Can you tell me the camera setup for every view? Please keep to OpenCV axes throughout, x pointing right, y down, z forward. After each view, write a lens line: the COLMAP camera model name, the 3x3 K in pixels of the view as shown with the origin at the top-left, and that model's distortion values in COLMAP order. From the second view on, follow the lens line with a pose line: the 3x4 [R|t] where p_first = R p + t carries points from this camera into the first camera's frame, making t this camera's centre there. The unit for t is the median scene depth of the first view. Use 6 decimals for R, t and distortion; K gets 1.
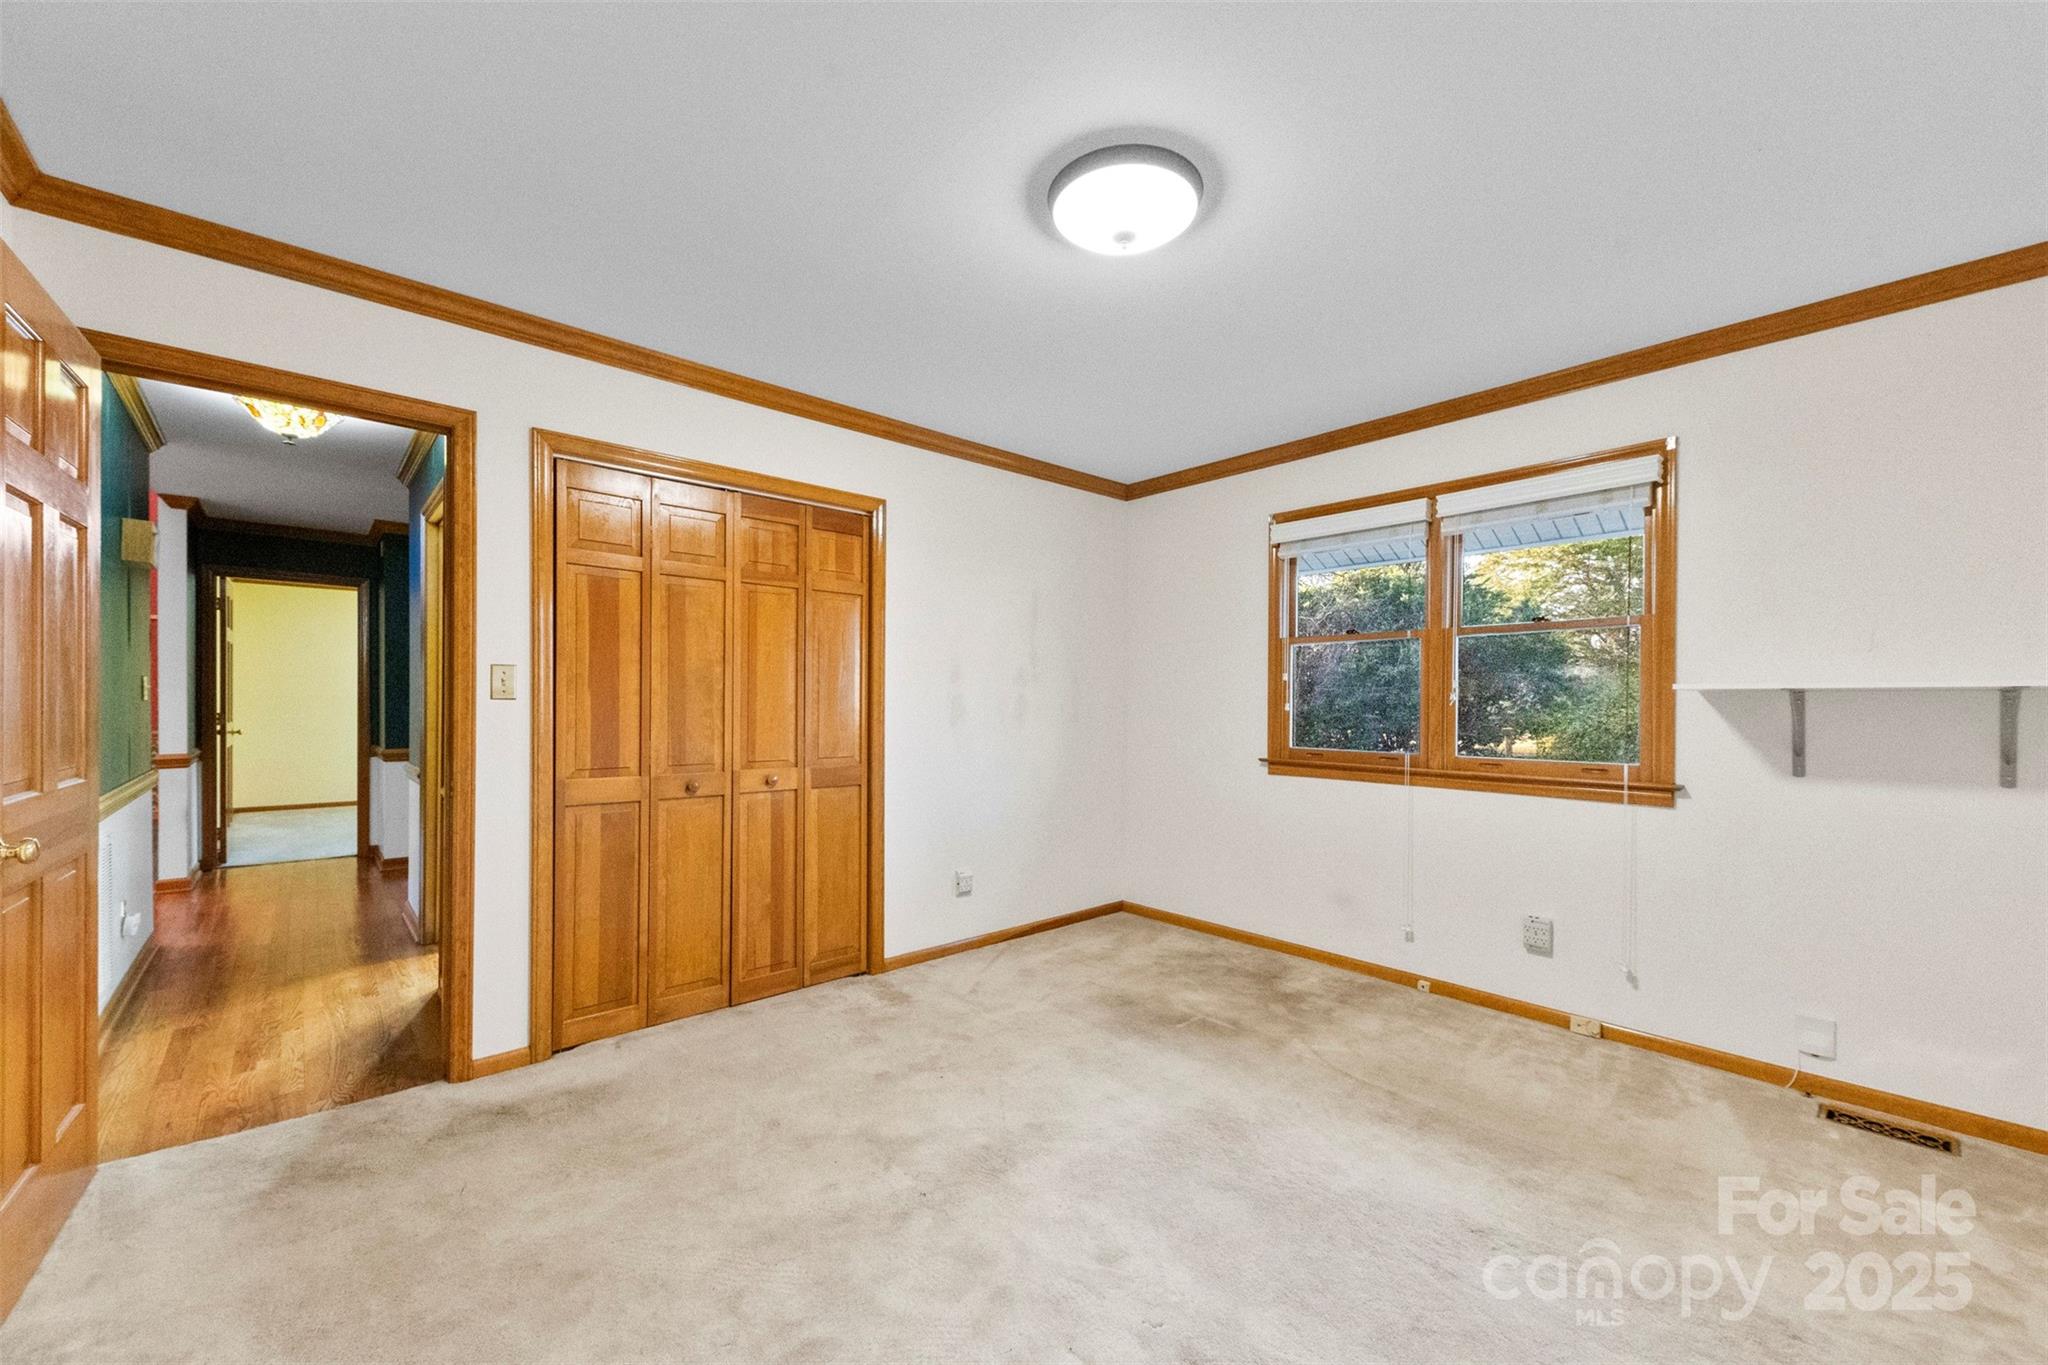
lens RADIAL K [[800.0, 0, 1029.7], [0, 800.0, 703.8], [0, 0, 1]] dist [0.018630, -0.005503]
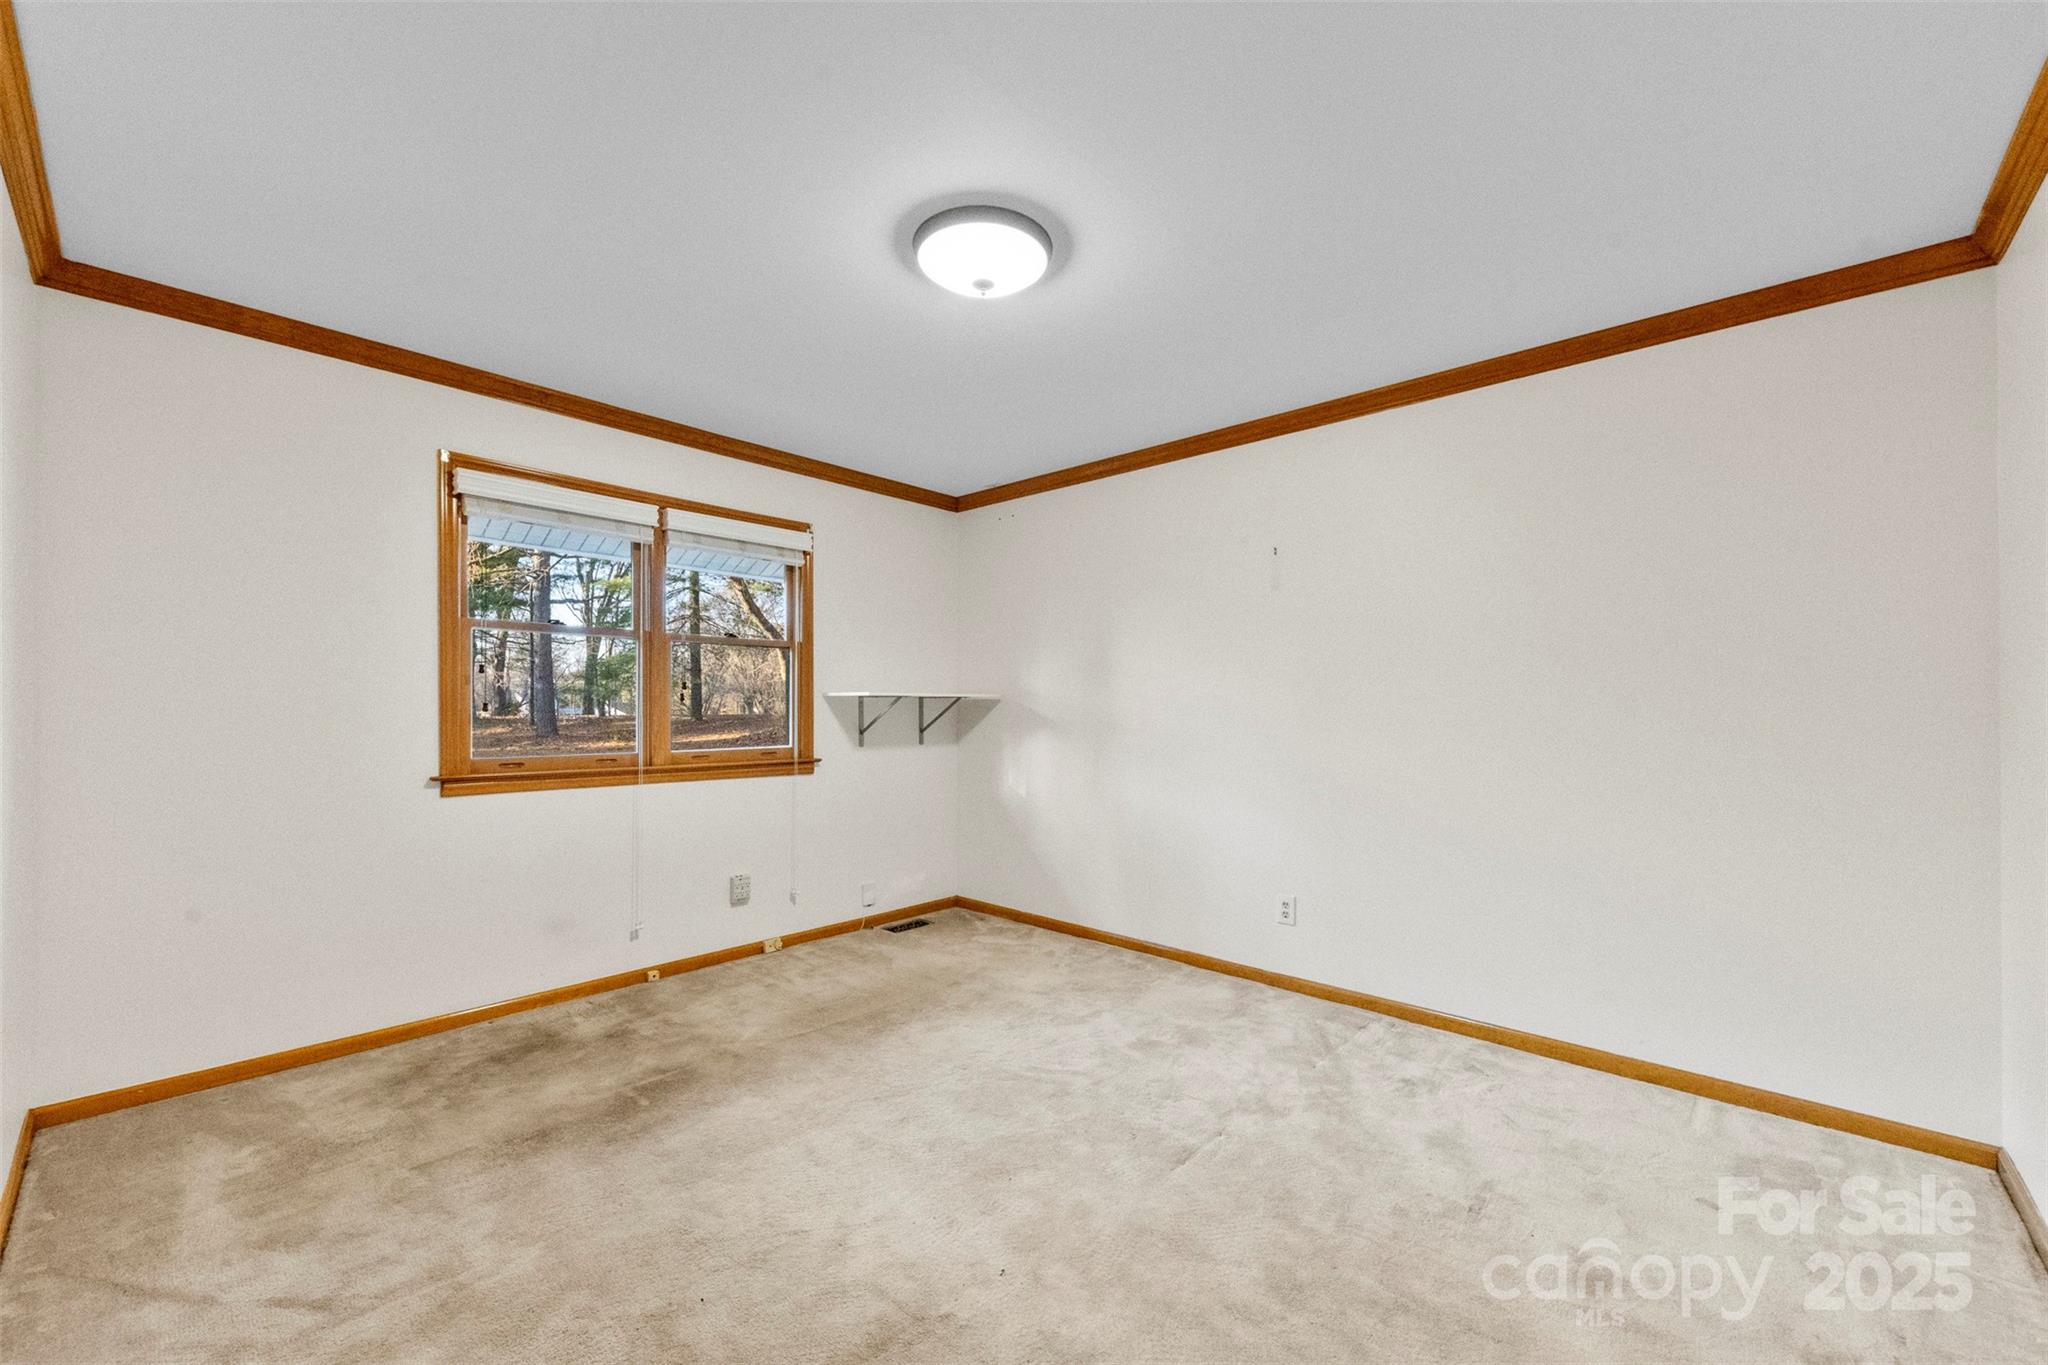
lens RADIAL K [[800.0, 0, 1021.8], [0, 800.0, 703.4], [0, 0, 1]] dist [0.018630, -0.005503]
pose [[-0.093630, -0.000131, 0.995607, -0.654522], [-0.004282, 0.999991, -0.000271, -0.002063], [-0.995598, -0.004289, -0.093630, 0.697585]]
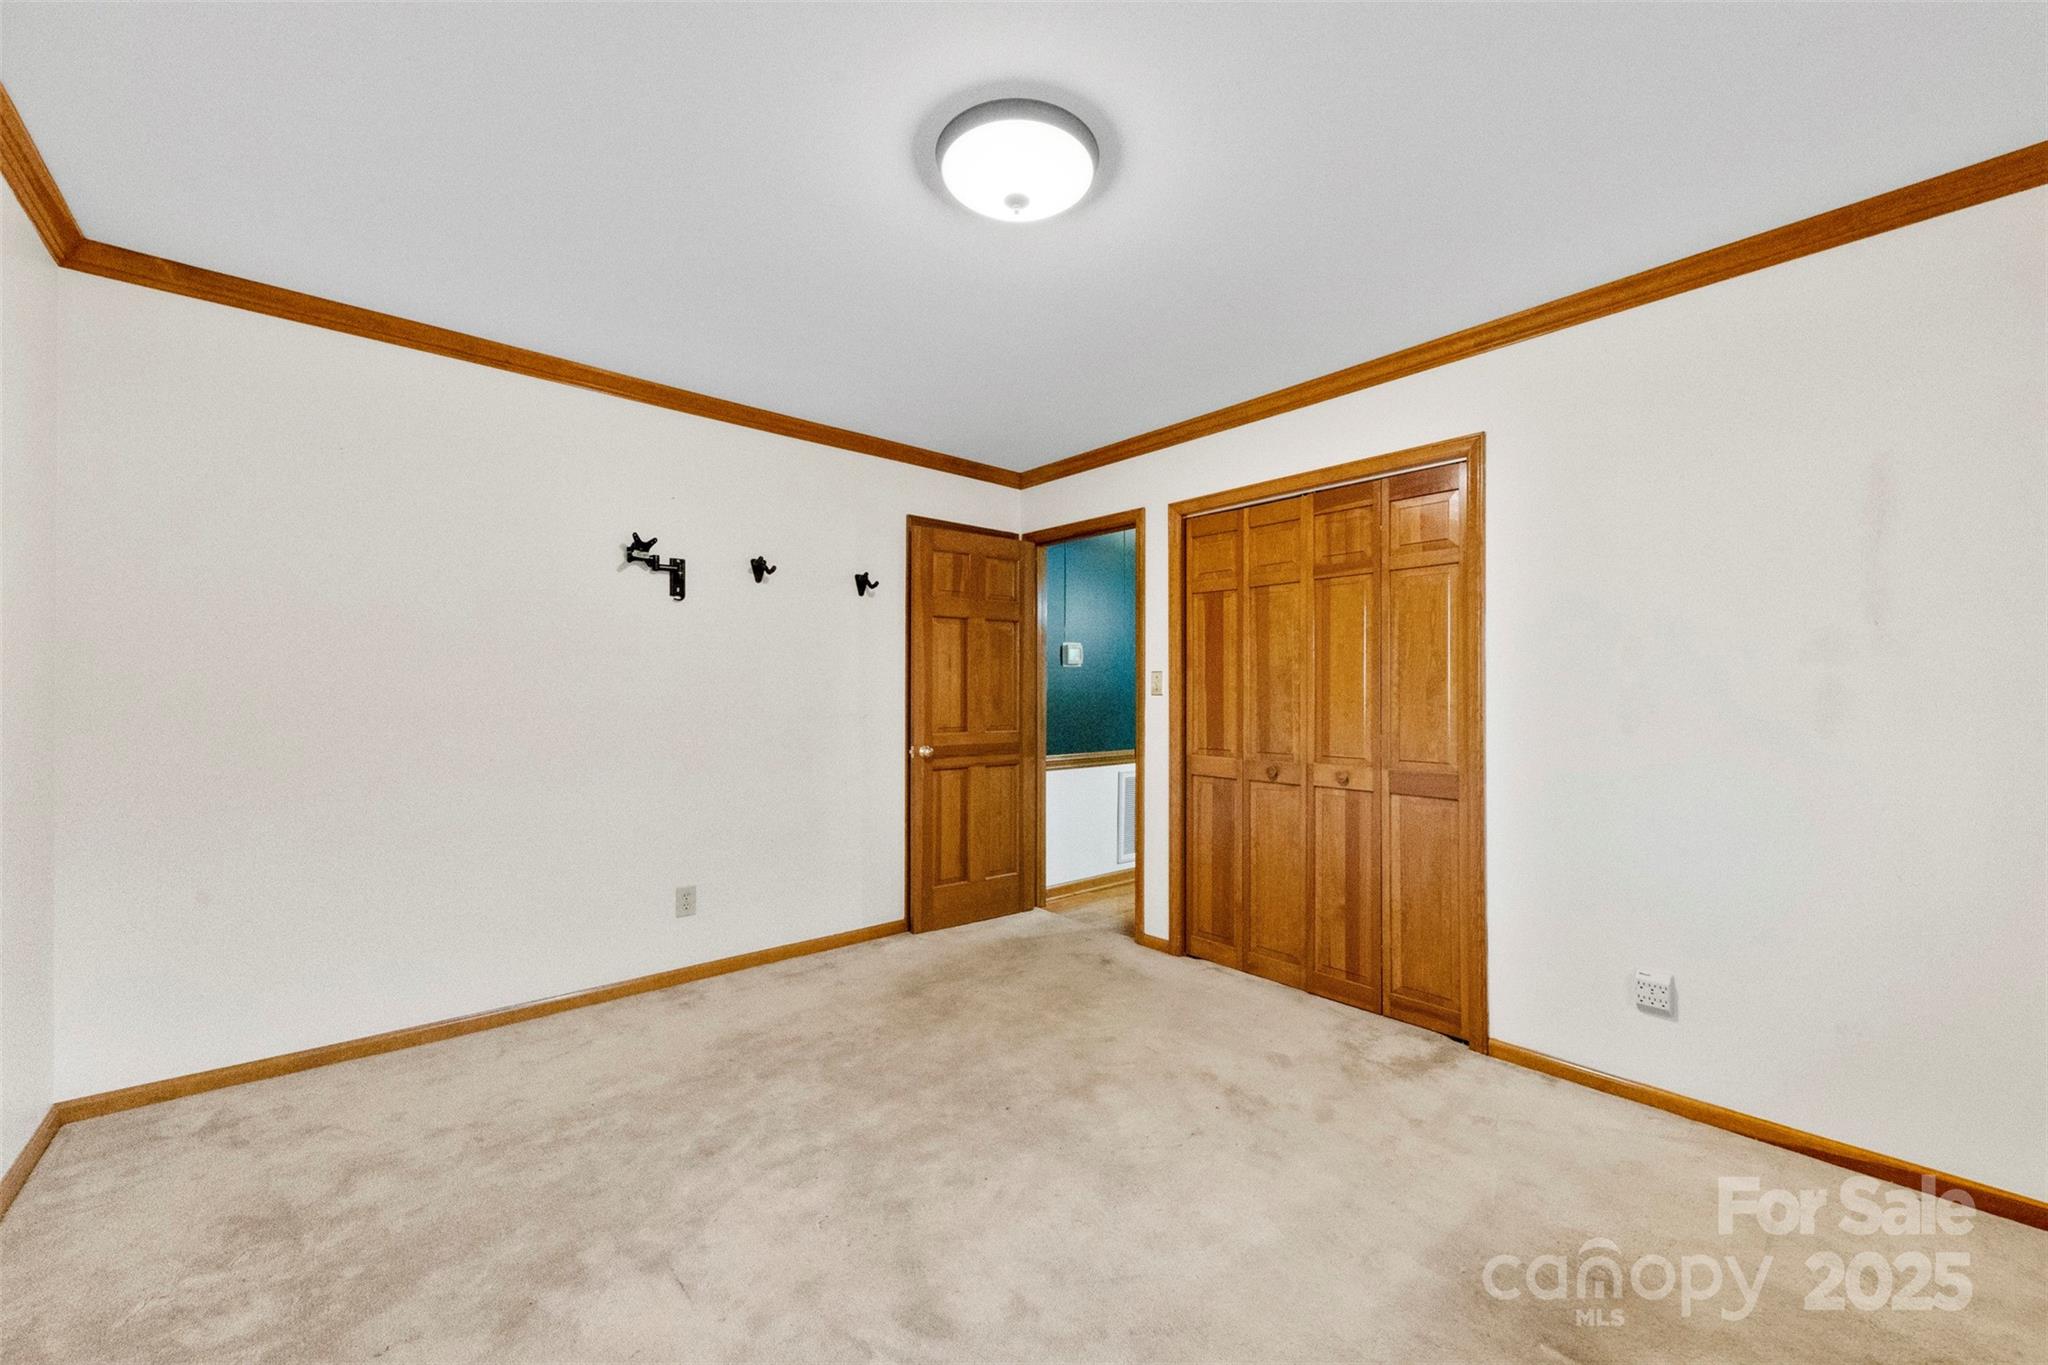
lens RADIAL K [[800.0, 0, 1032.4], [0, 800.0, 679.2], [0, 0, 1]] dist [0.018630, -0.005503]
pose [[-0.024047, -0.024884, -0.999401, 0.704614], [-0.000206, 0.999690, -0.024887, 0.001248], [0.999711, -0.000393, -0.024045, 0.699717]]
